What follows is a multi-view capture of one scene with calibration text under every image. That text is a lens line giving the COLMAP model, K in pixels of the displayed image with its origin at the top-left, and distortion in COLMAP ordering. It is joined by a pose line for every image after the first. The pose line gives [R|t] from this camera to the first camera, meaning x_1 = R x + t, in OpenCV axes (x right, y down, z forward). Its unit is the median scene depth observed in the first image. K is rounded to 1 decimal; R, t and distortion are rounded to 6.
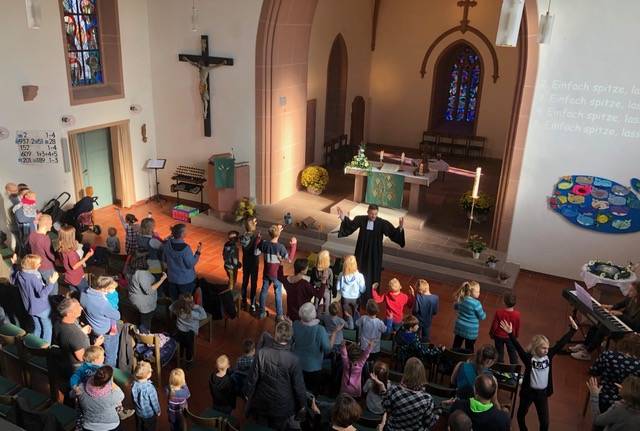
lens RADIAL K [[560.0, 0, 315.9], [0, 560.0, 216.0], [0, 0, 1]] dist [0.027184, 0.005748]
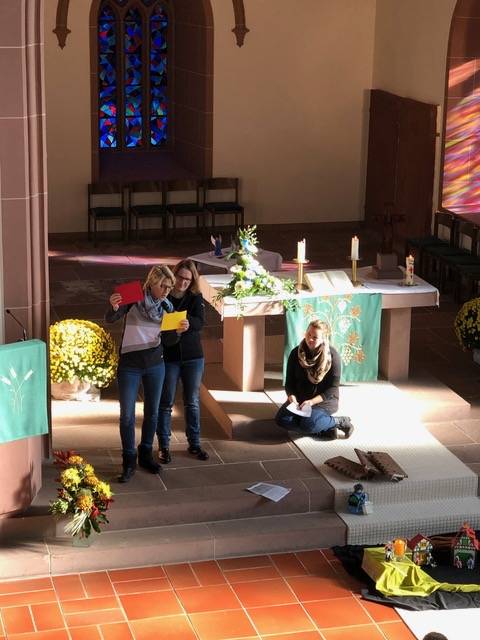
lens RADIAL K [[1439.0, 0, 237.3], [0, 1439.0, 319.0], [0, 0, 1]] dist [0.074400, 0.000000]
pose [[0.745357, -0.198605, 0.636396, -0.555402], [0.226678, 0.973219, 0.038230, -0.115358], [-0.626945, 0.115762, 0.770415, 0.294727]]
